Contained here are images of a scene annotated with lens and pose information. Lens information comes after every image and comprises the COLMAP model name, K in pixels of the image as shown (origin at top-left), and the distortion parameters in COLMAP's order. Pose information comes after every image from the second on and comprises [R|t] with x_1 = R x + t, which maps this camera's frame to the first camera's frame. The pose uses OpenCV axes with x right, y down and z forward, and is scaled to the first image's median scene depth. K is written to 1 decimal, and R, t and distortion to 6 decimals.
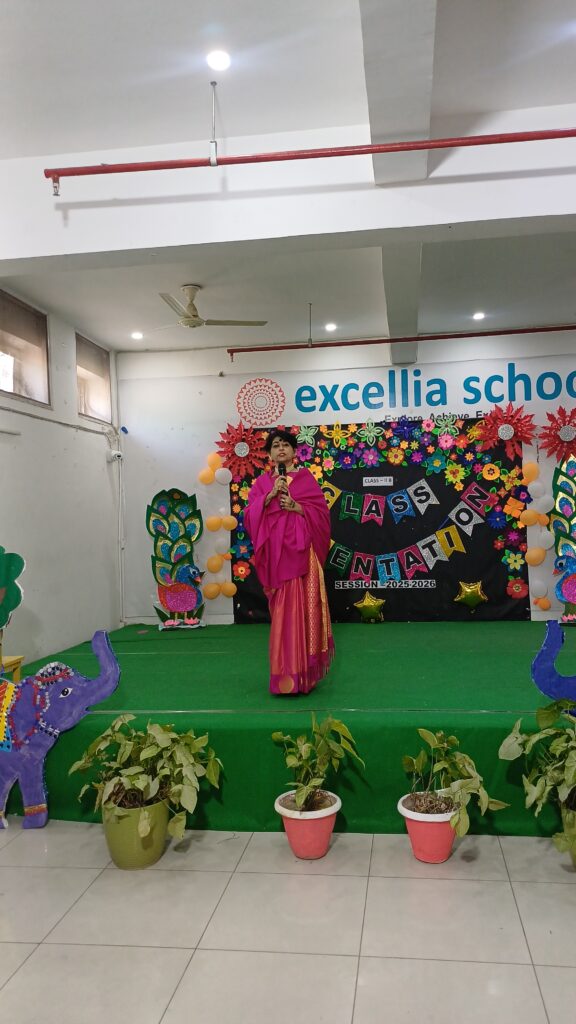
lens RADIAL K [[758.6, 0, 308.3], [0, 758.6, 514.3], [0, 0, 1]] dist [0.080402, -0.085628]
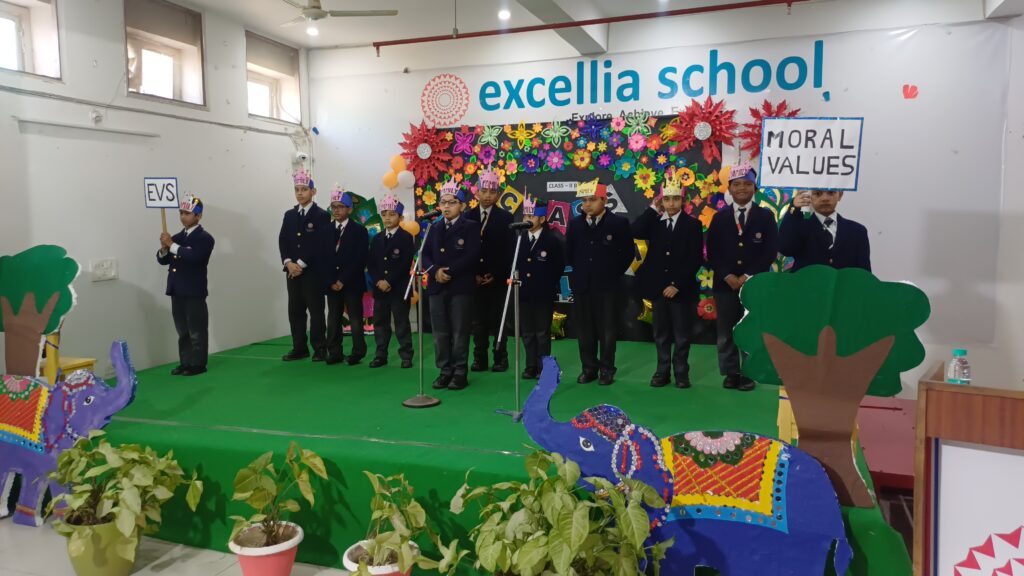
lens RADIAL K [[758.6, 0, 510.4], [0, 758.6, 275.7], [0, 0, 1]] dist [0.080402, -0.085628]
pose [[0.976574, 0.034468, -0.212404, 0.234577], [-0.017095, 0.996395, 0.083090, -0.011335], [0.214503, -0.077513, 0.973643, 0.086938]]
